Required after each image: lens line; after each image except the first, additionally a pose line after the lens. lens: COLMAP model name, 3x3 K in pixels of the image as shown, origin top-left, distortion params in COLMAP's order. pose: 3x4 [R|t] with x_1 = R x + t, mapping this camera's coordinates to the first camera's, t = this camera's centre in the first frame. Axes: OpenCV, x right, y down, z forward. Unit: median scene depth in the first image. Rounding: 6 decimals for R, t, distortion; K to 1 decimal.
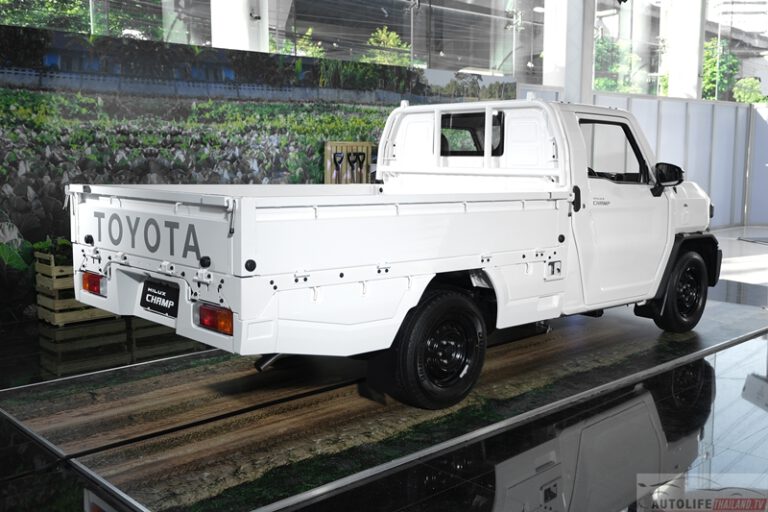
lens RADIAL K [[766.4, 0, 382.5], [0, 766.4, 253.9], [0, 0, 1]] dist [0.006648, 0.000000]
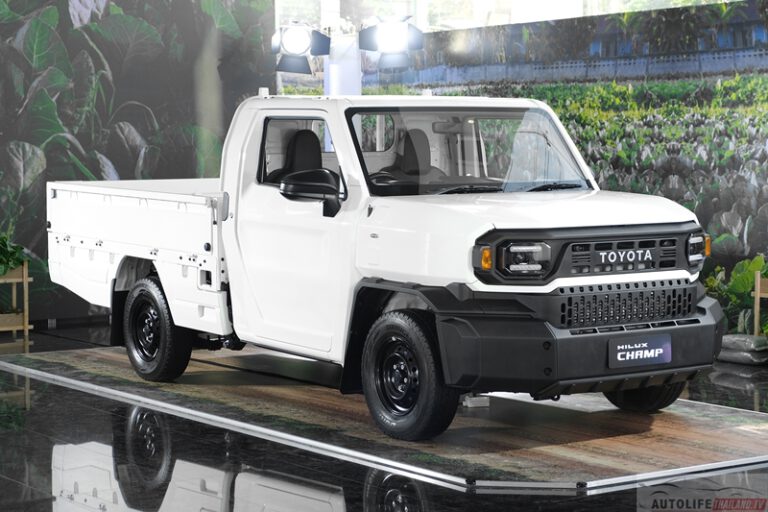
lens RADIAL K [[1658.6, 0, 383.8], [0, 1658.6, 256.8], [0, 0, 1]] dist [-0.060575, 0.000000]
pose [[-0.126849, 0.068671, -0.989542, 1.424375], [-0.117028, 0.989597, 0.083677, -0.130692], [0.984994, 0.126418, -0.117493, 0.930184]]
